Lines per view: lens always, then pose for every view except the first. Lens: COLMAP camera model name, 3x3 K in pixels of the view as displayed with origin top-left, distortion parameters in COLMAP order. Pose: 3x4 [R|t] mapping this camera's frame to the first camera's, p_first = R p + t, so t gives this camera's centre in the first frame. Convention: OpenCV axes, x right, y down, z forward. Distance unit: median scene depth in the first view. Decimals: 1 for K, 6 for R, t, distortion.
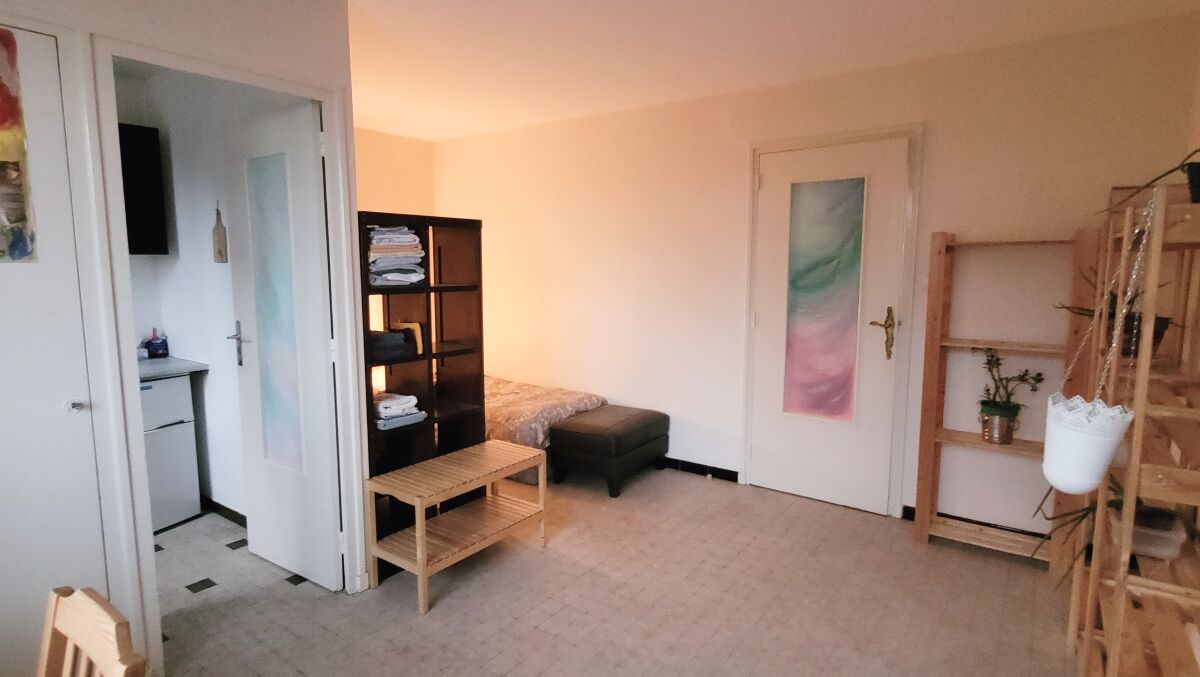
lens RADIAL K [[657.3, 0, 601.5], [0, 657.3, 338.5], [0, 0, 1]] dist [0.003448, 0.000635]
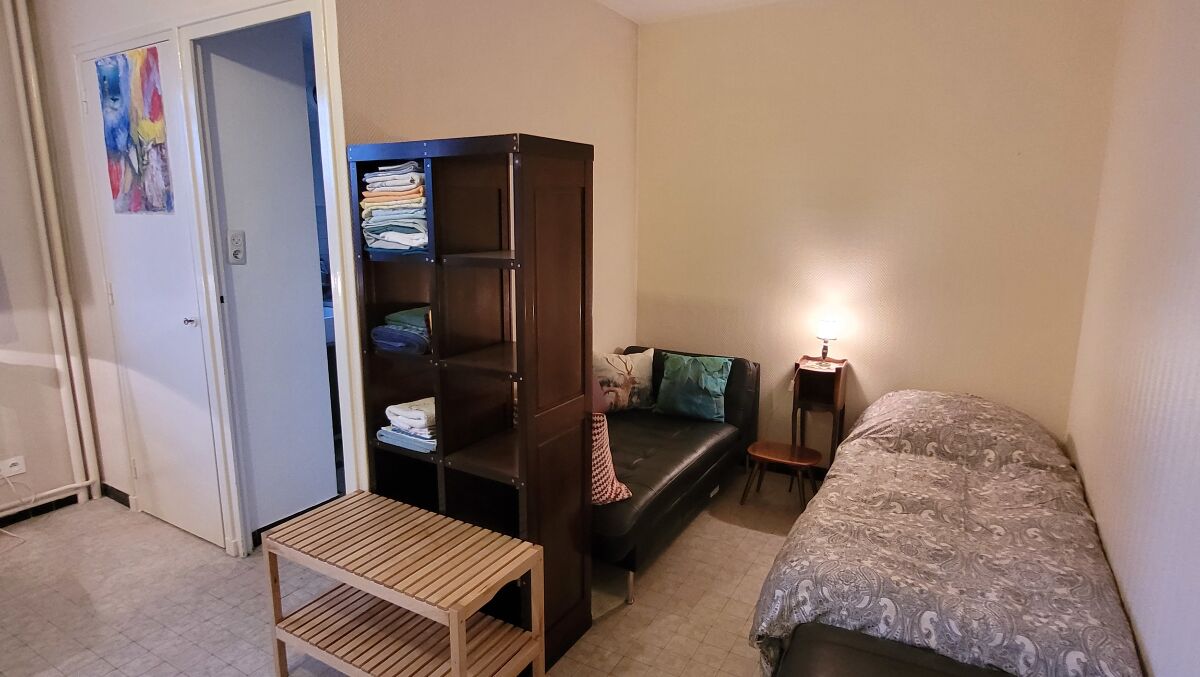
lens RADIAL K [[657.3, 0, 590.9], [0, 657.3, 335.7], [0, 0, 1]] dist [0.003448, 0.000635]
pose [[0.069451, 0.181392, -0.980955, 0.405779], [-0.118330, 0.977885, 0.172447, -0.137073], [0.990543, 0.104100, 0.089379, 1.163475]]
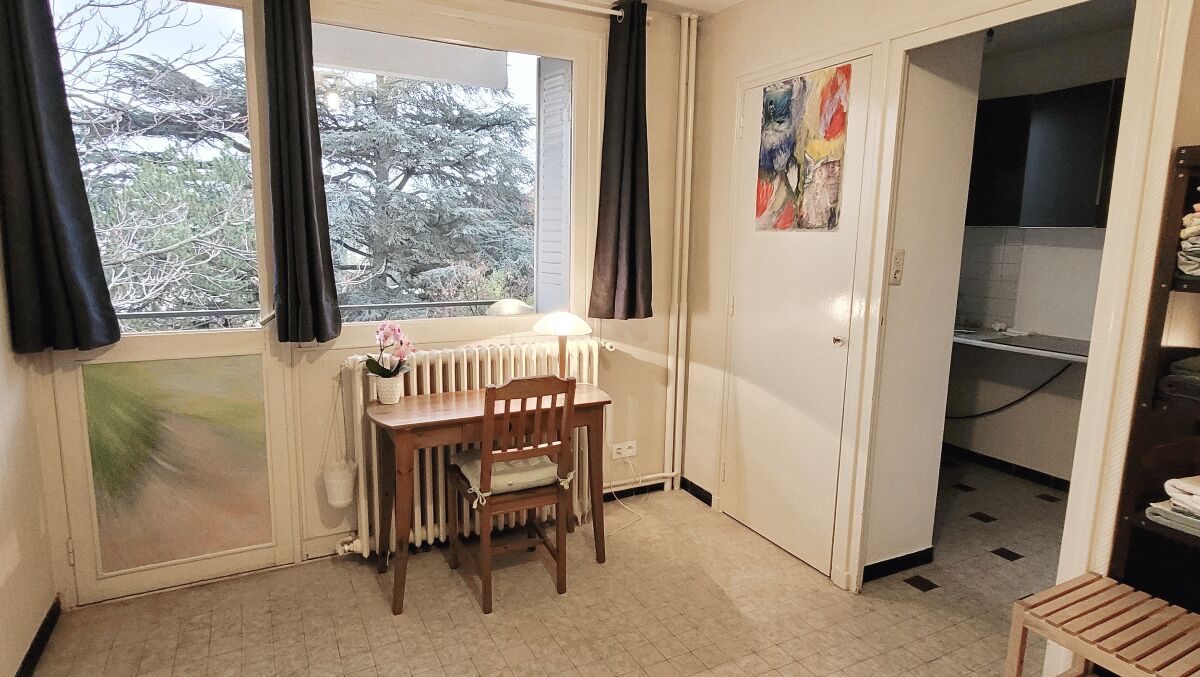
lens RADIAL K [[657.3, 0, 601.9], [0, 657.3, 338.1], [0, 0, 1]] dist [0.003448, 0.000635]
pose [[-0.461540, 0.128096, -0.877822, 0.400140], [-0.124063, 0.970476, 0.206846, -0.080504], [0.878401, 0.204373, -0.432022, 0.790138]]
